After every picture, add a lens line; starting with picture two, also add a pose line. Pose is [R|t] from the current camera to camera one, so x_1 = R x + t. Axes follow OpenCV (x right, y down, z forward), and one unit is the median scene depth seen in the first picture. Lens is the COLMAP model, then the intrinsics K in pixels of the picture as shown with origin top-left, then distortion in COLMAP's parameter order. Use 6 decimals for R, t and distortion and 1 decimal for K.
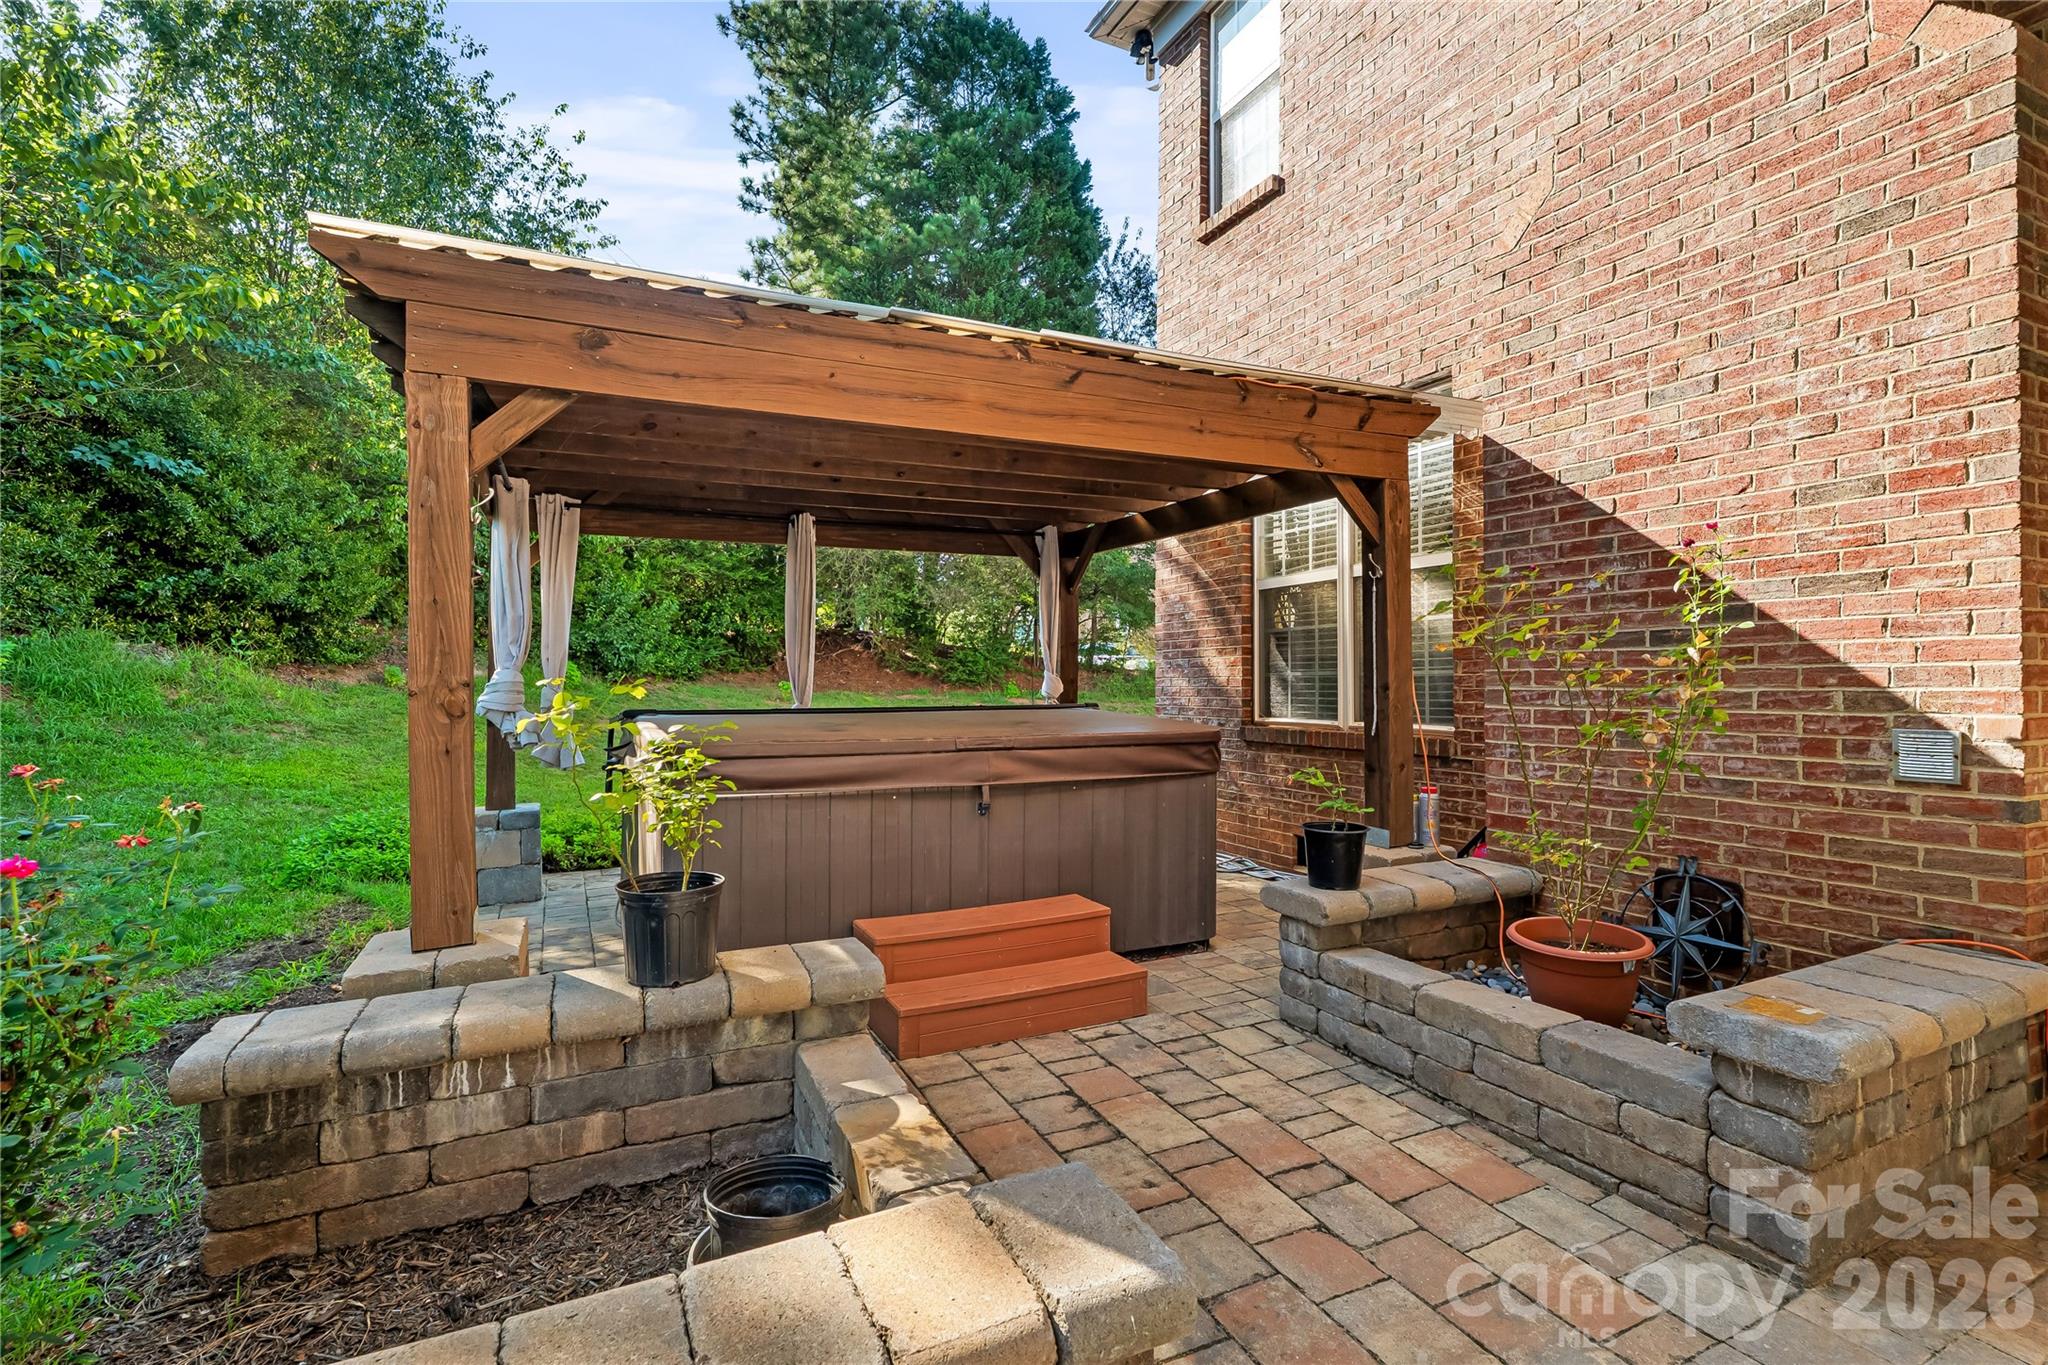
lens RADIAL K [[971.7, 0, 1033.2], [0, 971.7, 674.0], [0, 0, 1]] dist [0.001214, 0.000458]
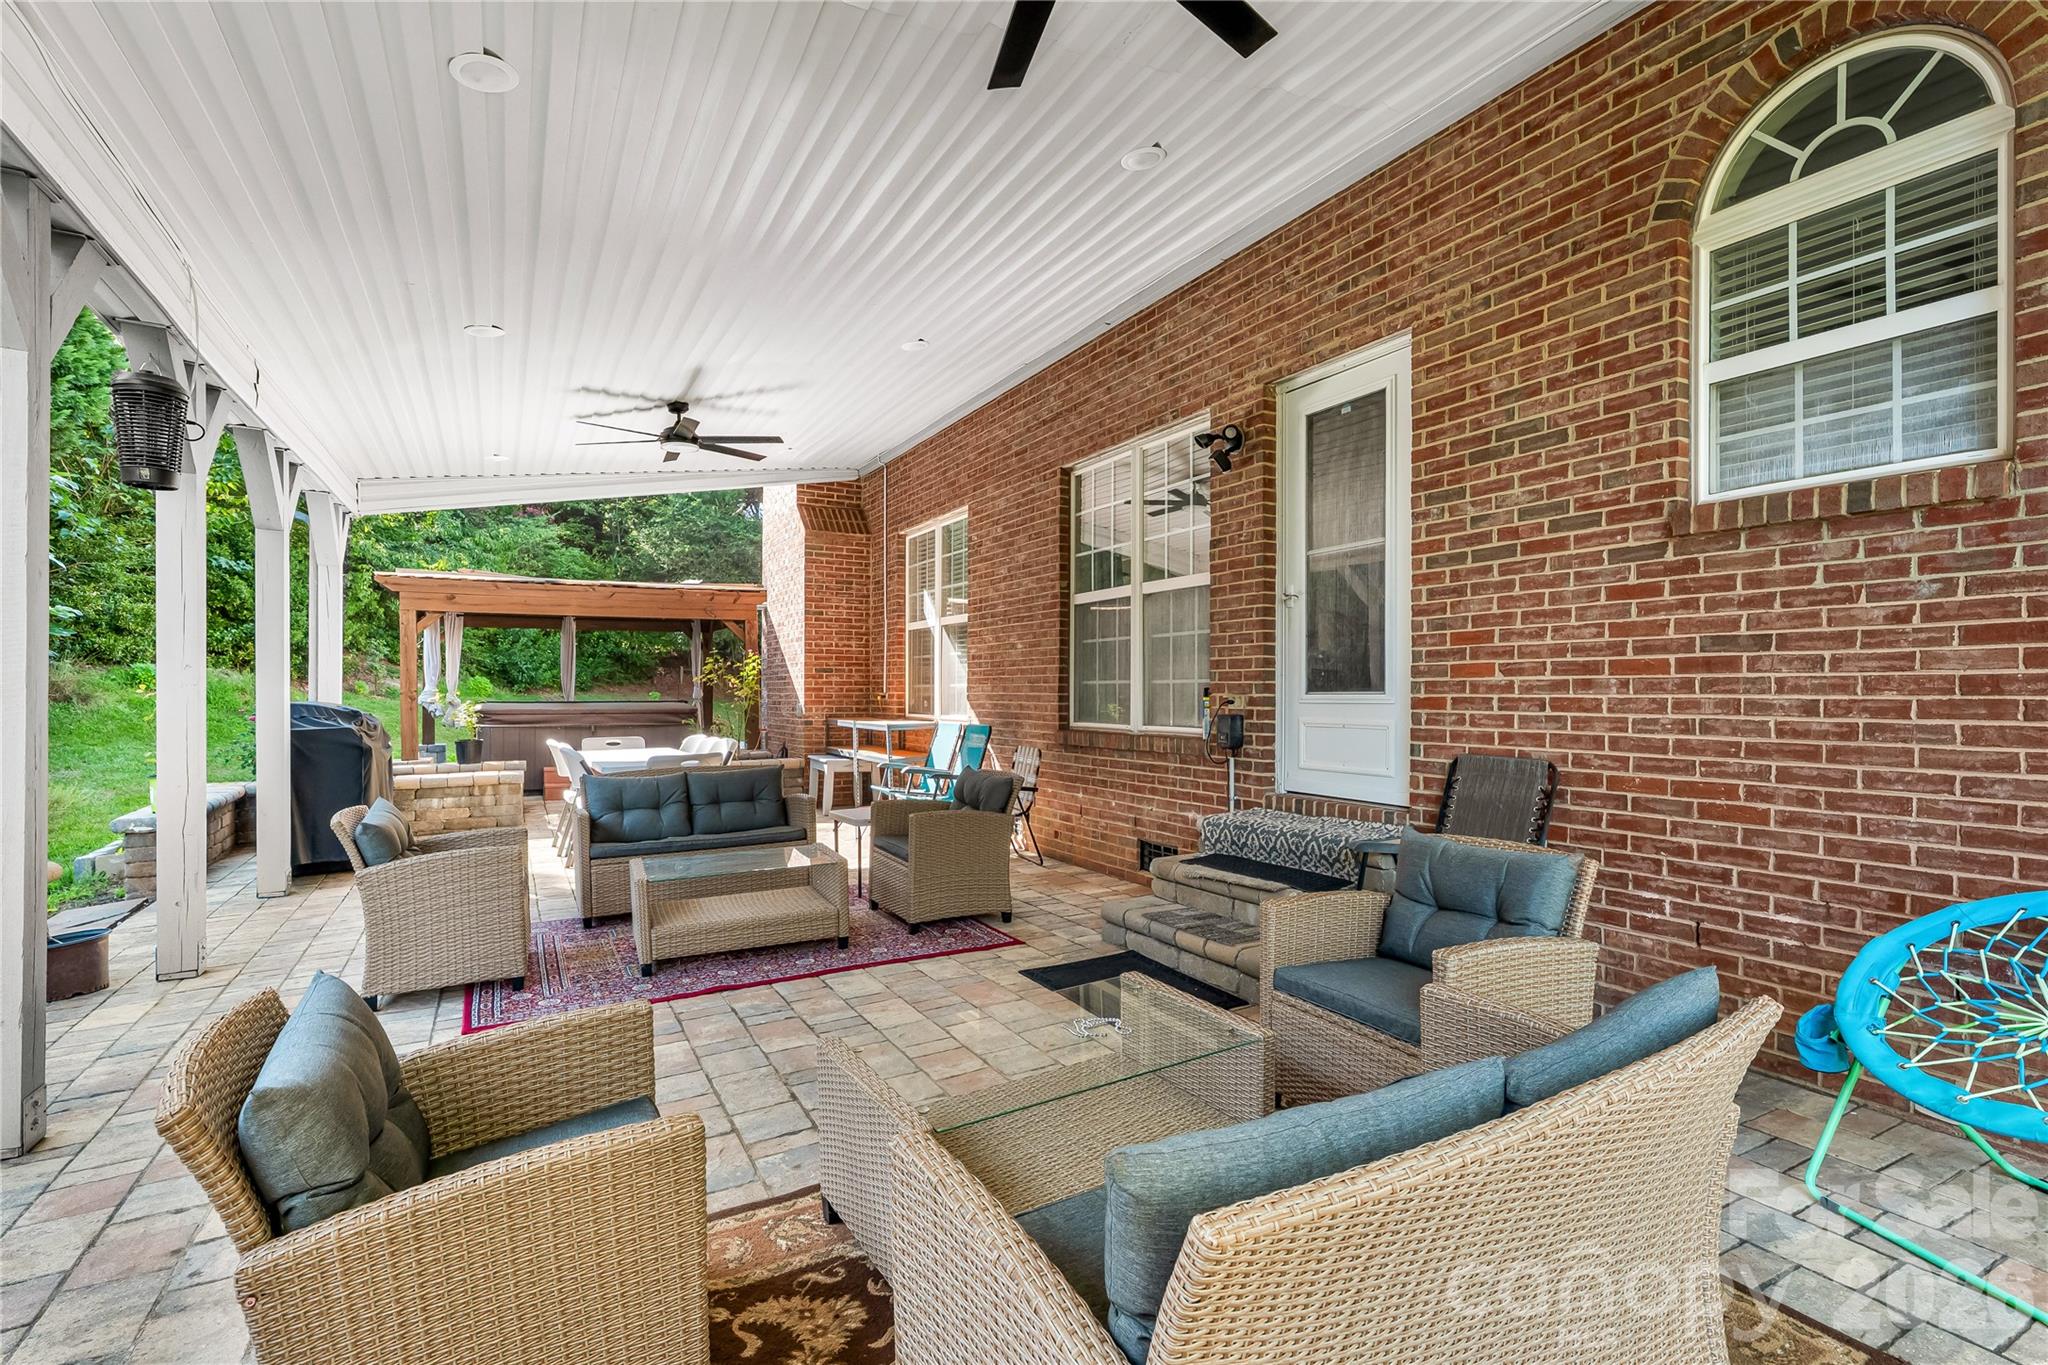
lens RADIAL K [[971.7, 0, 1028.4], [0, 971.7, 691.4], [0, 0, 1]] dist [0.001214, 0.000458]
pose [[0.999135, 0.000349, 0.041592, 0.427978], [-0.000617, 0.999979, 0.006446, -0.003414], [-0.041589, -0.006466, 0.999114, -0.750111]]
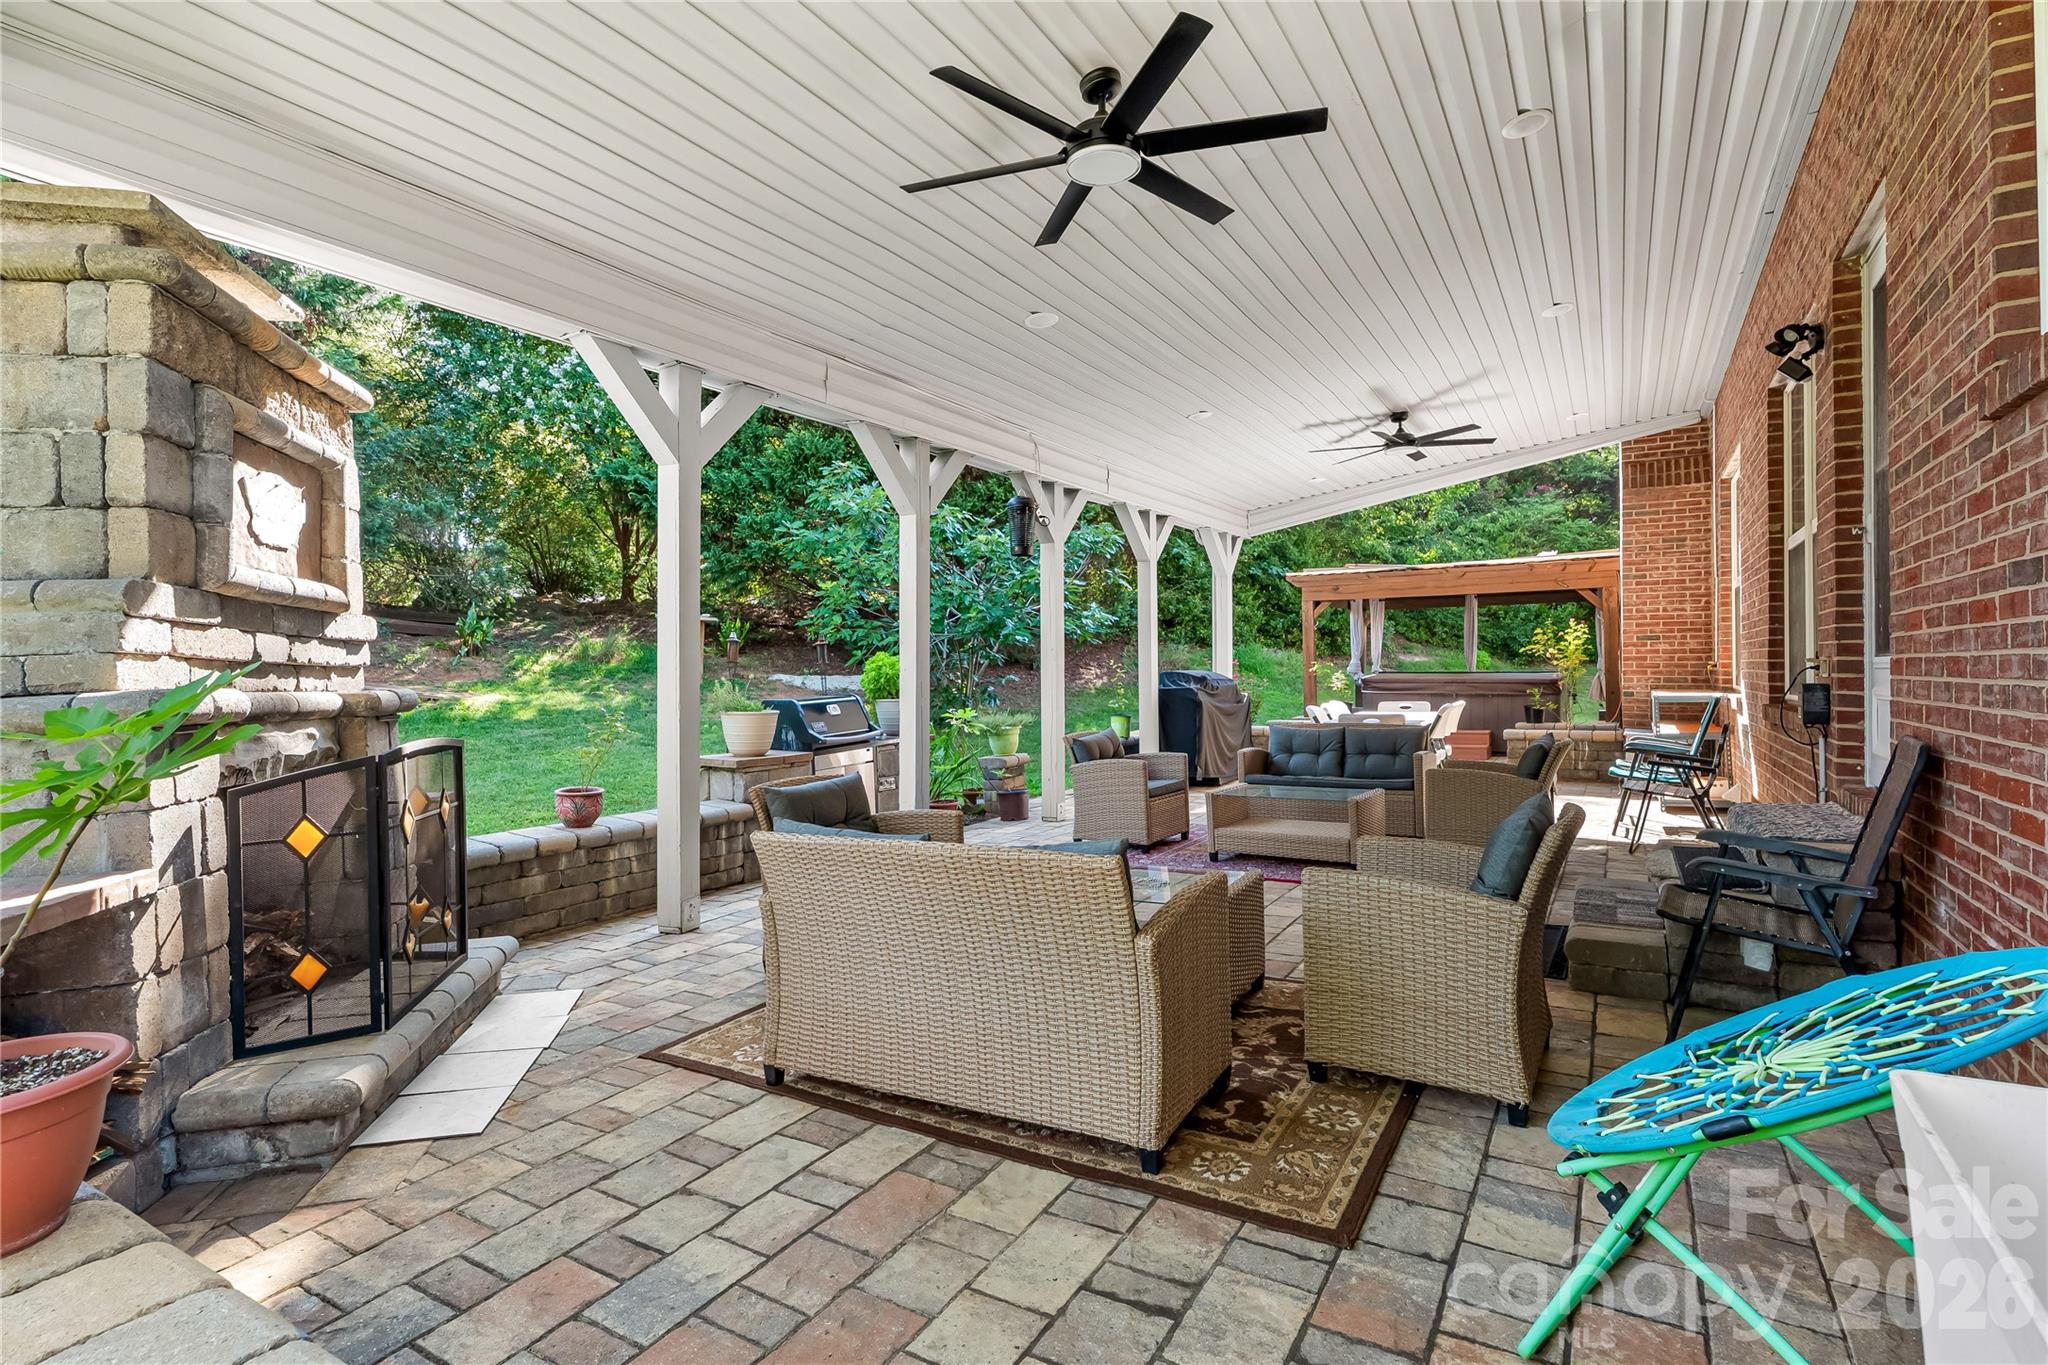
lens RADIAL K [[971.7, 0, 1032.1], [0, 971.7, 672.4], [0, 0, 1]] dist [0.001214, 0.000458]
pose [[0.544406, 0.001201, -0.838821, 0.714821], [0.011061, 0.999902, 0.008610, -0.000007], [0.838749, -0.013966, 0.544339, -0.741363]]
